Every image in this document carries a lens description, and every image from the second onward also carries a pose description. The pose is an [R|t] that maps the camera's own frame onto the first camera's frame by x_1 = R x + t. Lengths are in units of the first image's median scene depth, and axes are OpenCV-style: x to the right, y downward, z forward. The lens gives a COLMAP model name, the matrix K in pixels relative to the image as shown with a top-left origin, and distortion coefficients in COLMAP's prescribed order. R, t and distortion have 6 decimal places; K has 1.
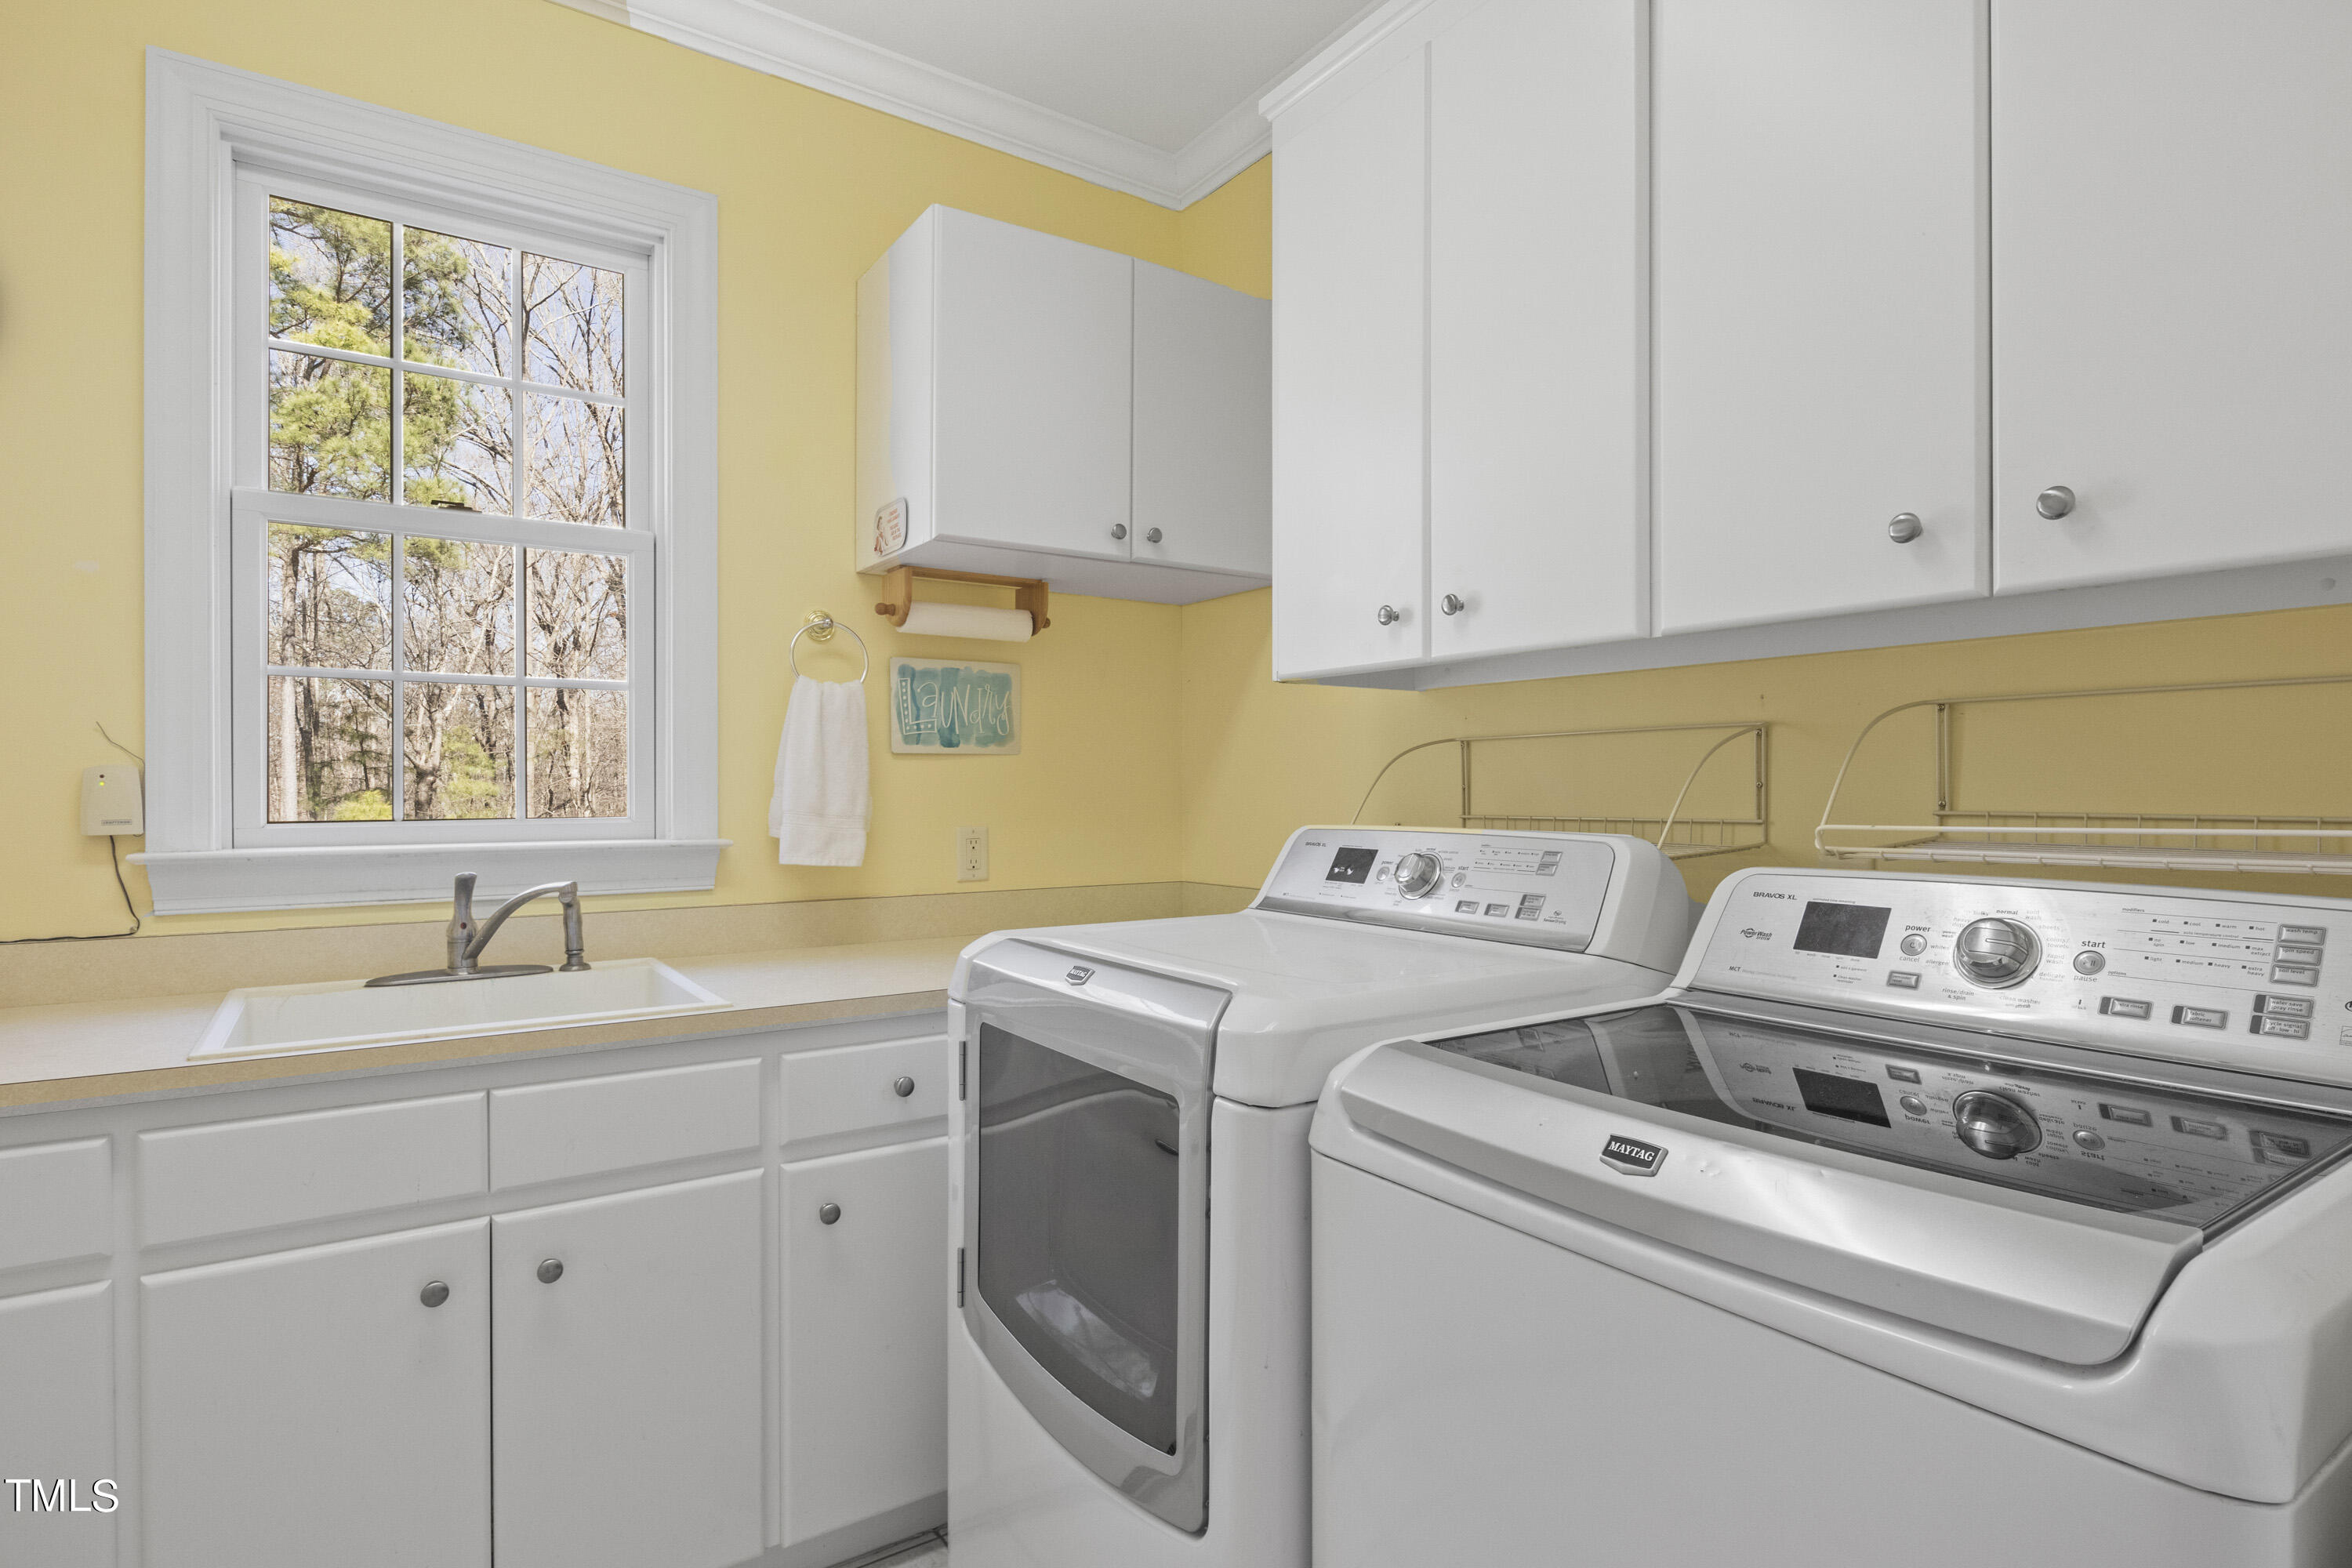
lens RADIAL K [[1191.5, 0, 1181.6], [0, 1191.5, 794.5], [0, 0, 1]] dist [-0.006314, 0.001041]
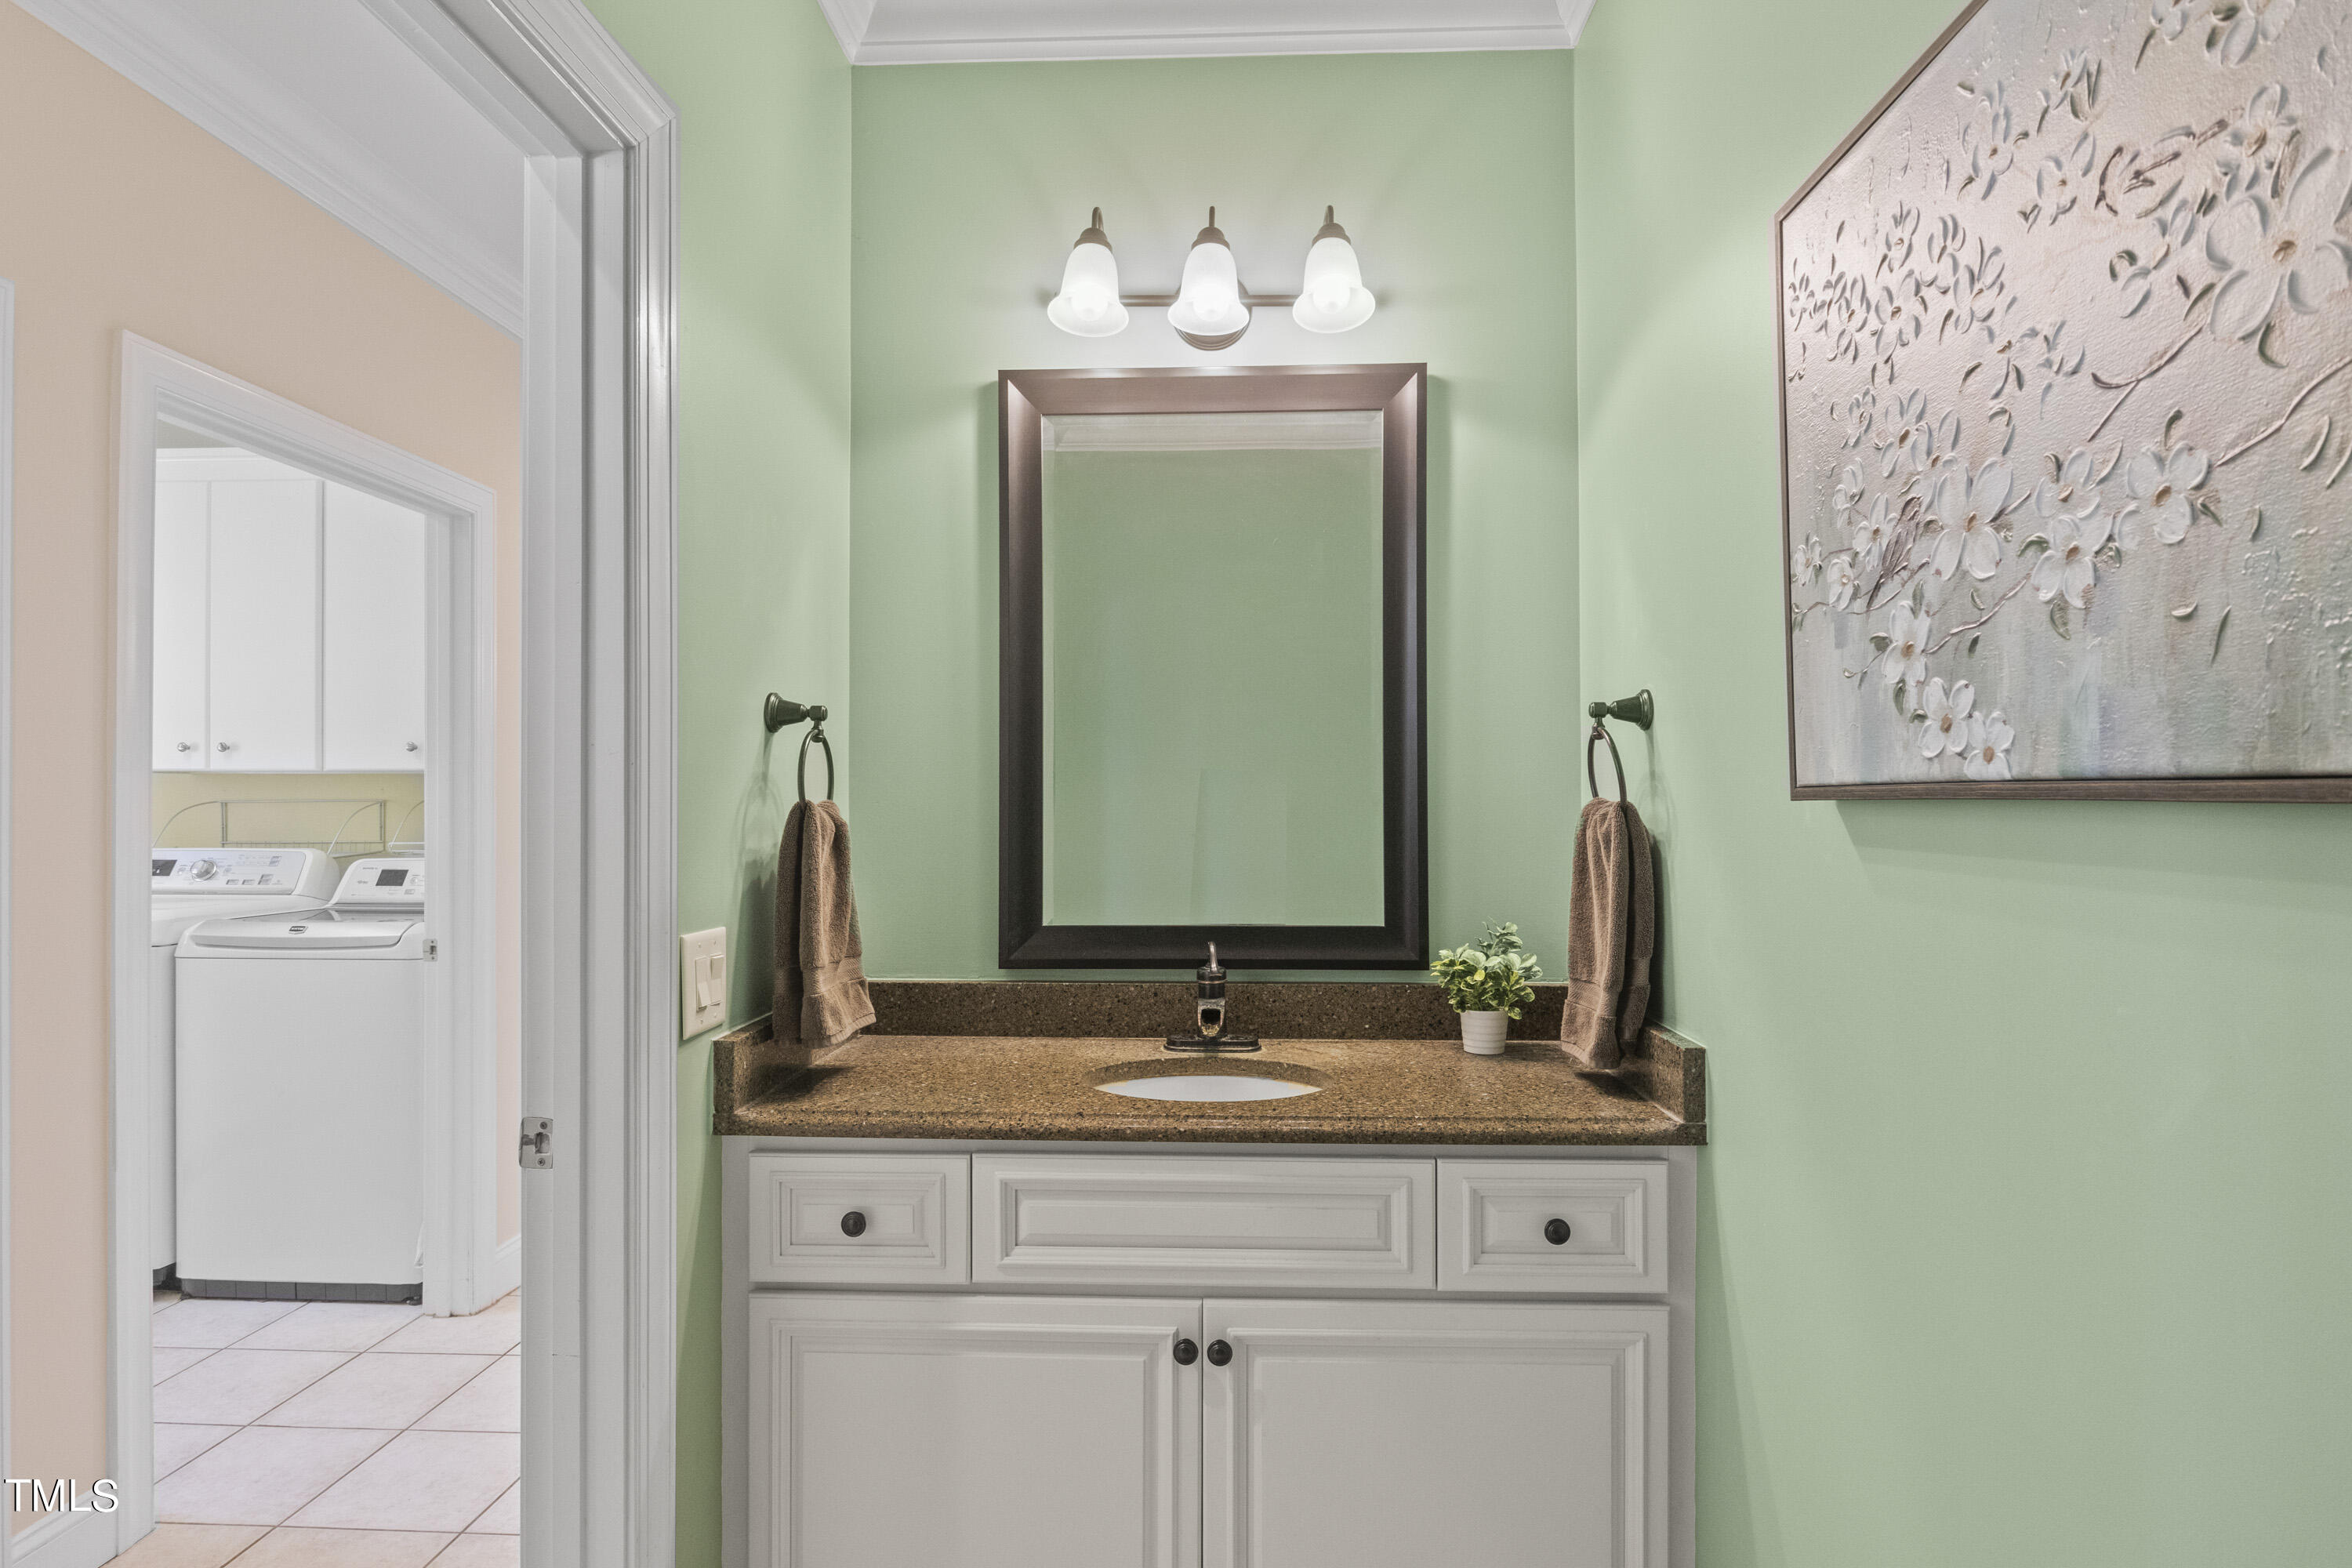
lens RADIAL K [[1191.5, 0, 1181.6], [0, 1191.5, 794.5], [0, 0, 1]] dist [-0.006314, 0.001041]
pose [[0.587109, 0.004478, 0.809495, -0.526111], [0.004971, 0.999946, -0.009137, -0.043680], [-0.809492, 0.009389, 0.587055, -1.782429]]
